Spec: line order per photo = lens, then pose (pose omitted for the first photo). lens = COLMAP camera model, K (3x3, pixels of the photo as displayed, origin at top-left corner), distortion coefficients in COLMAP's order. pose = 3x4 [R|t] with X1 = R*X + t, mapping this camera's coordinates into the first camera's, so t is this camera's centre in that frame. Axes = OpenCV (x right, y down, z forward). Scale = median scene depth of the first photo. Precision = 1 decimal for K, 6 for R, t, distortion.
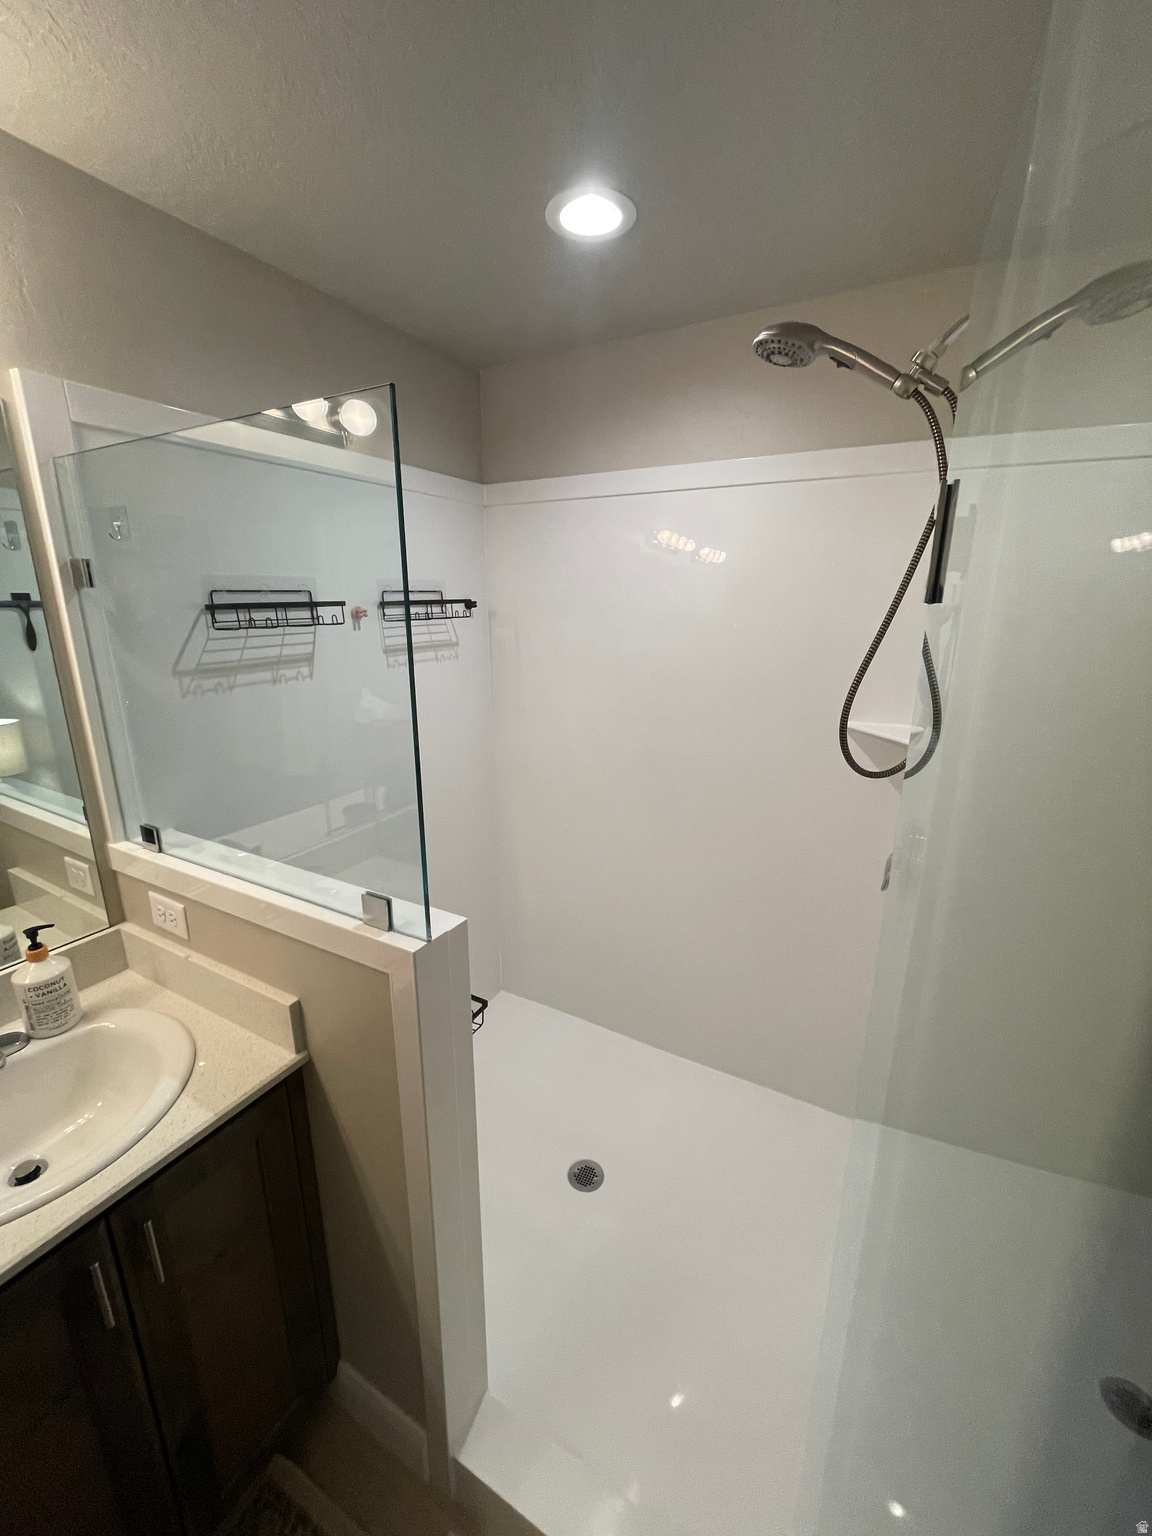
lens RADIAL K [[618.5, 0, 579.4], [0, 618.5, 766.8], [0, 0, 1]] dist [-0.002416, -0.000069]
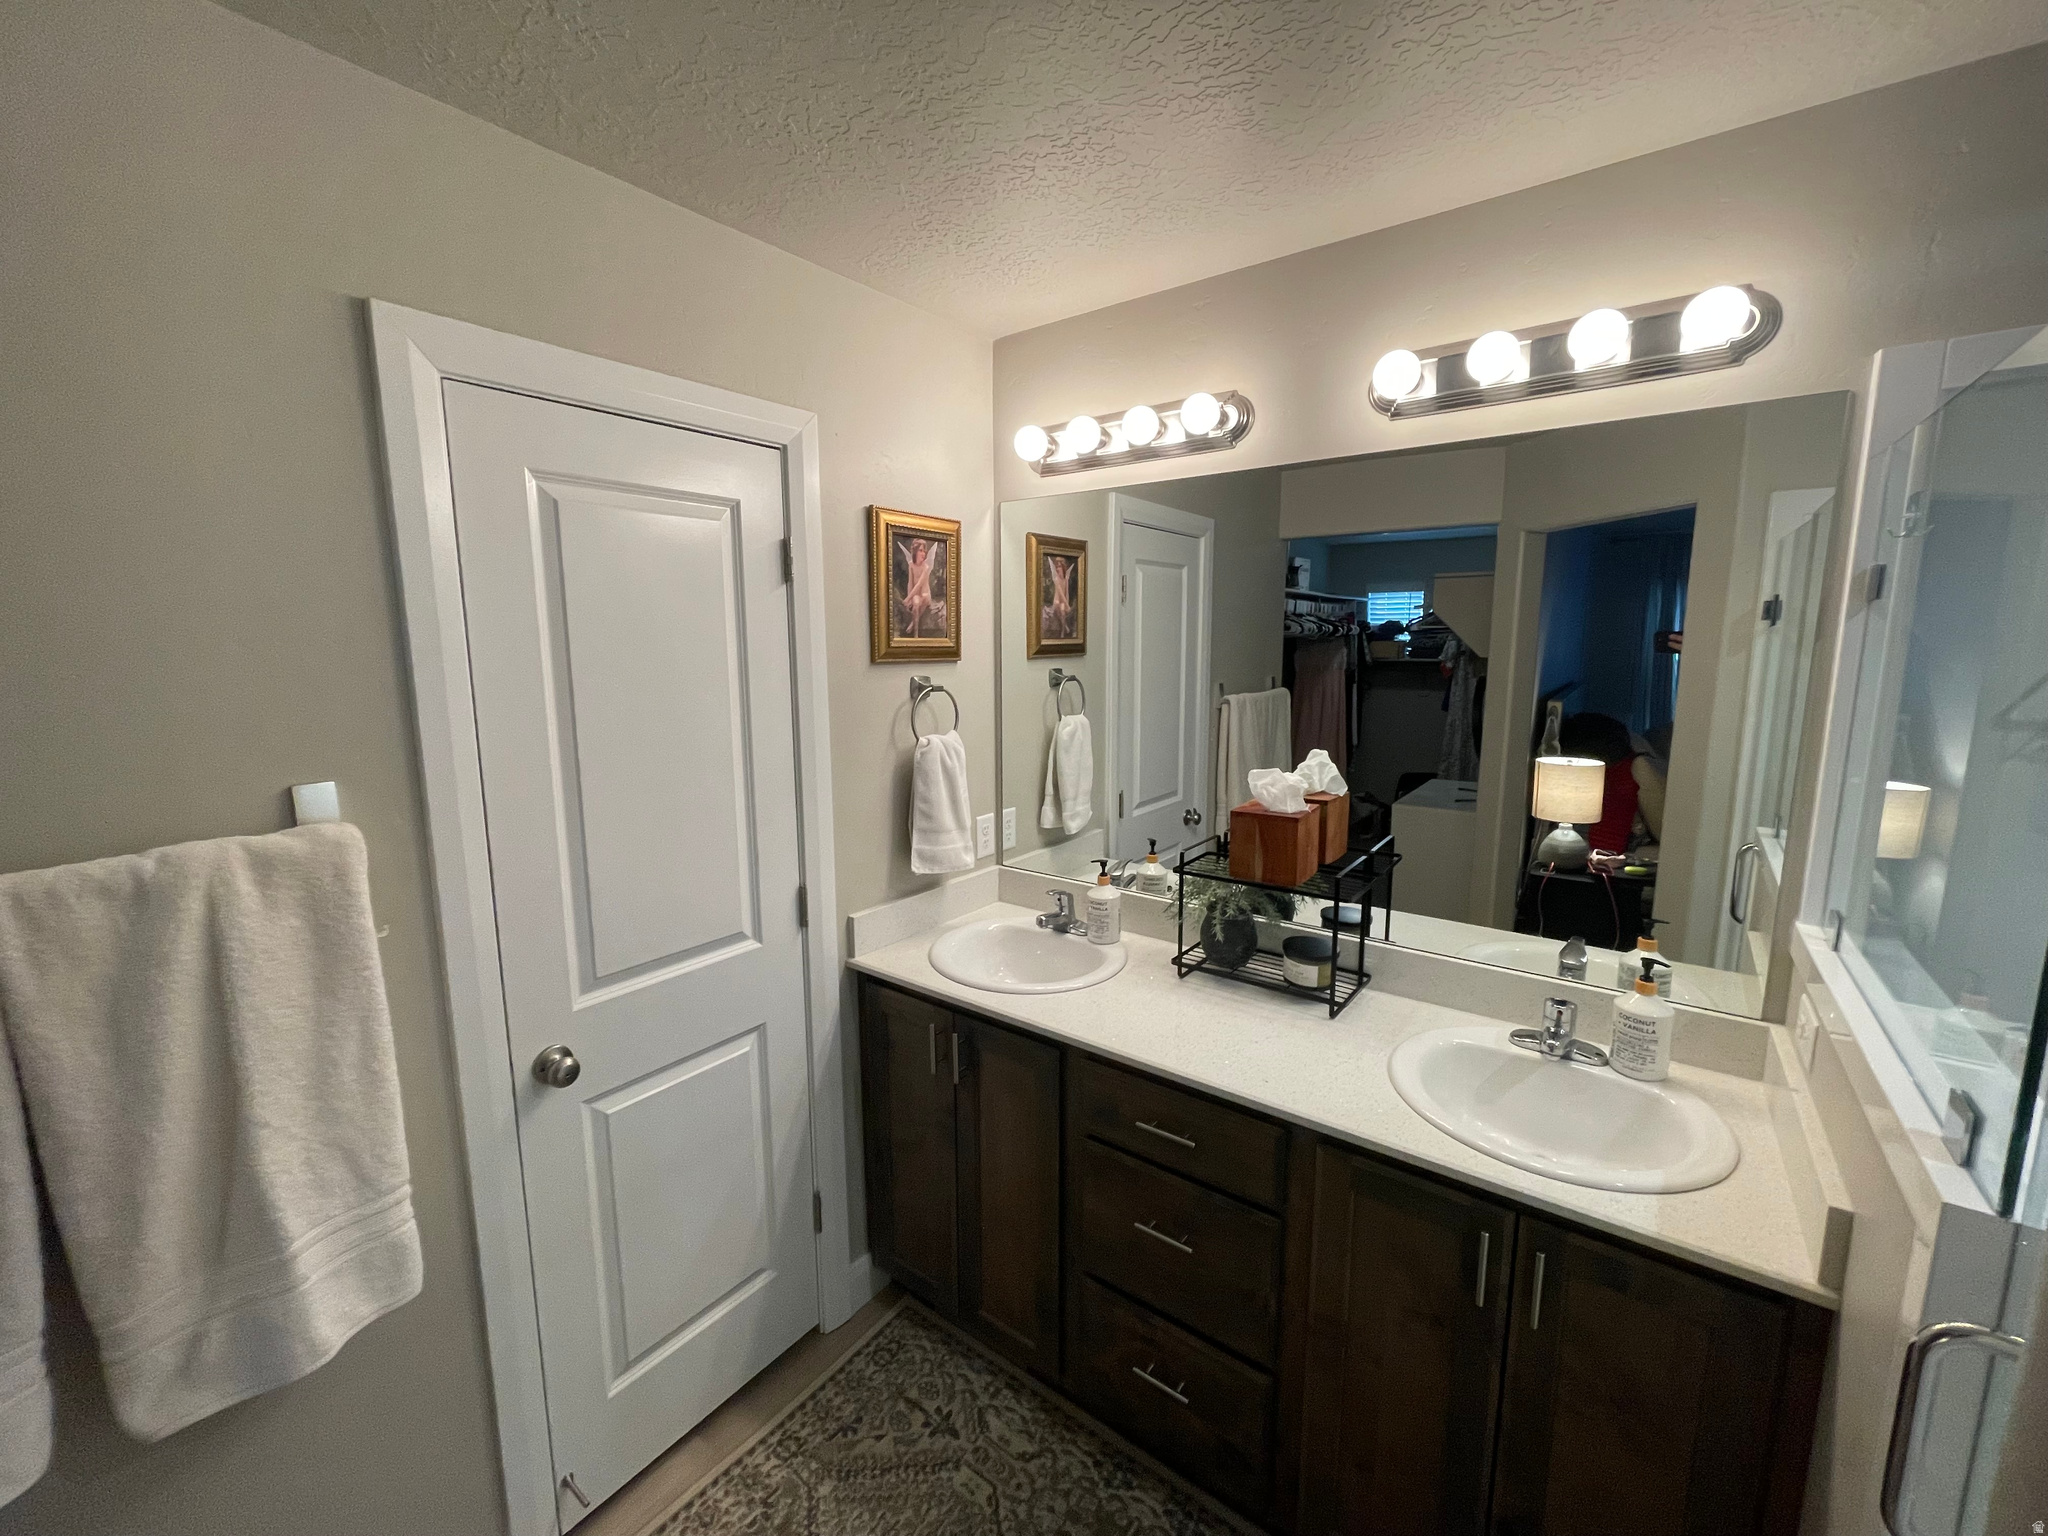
lens RADIAL K [[824.7, 0, 1019.1], [0, 824.7, 763.8], [0, 0, 1]] dist [-0.002416, -0.000069]
pose [[-0.145493, 0.142264, -0.979077, 0.428684], [-0.254614, 0.950891, 0.176005, 0.002971], [0.956035, 0.274895, -0.102126, 0.122708]]
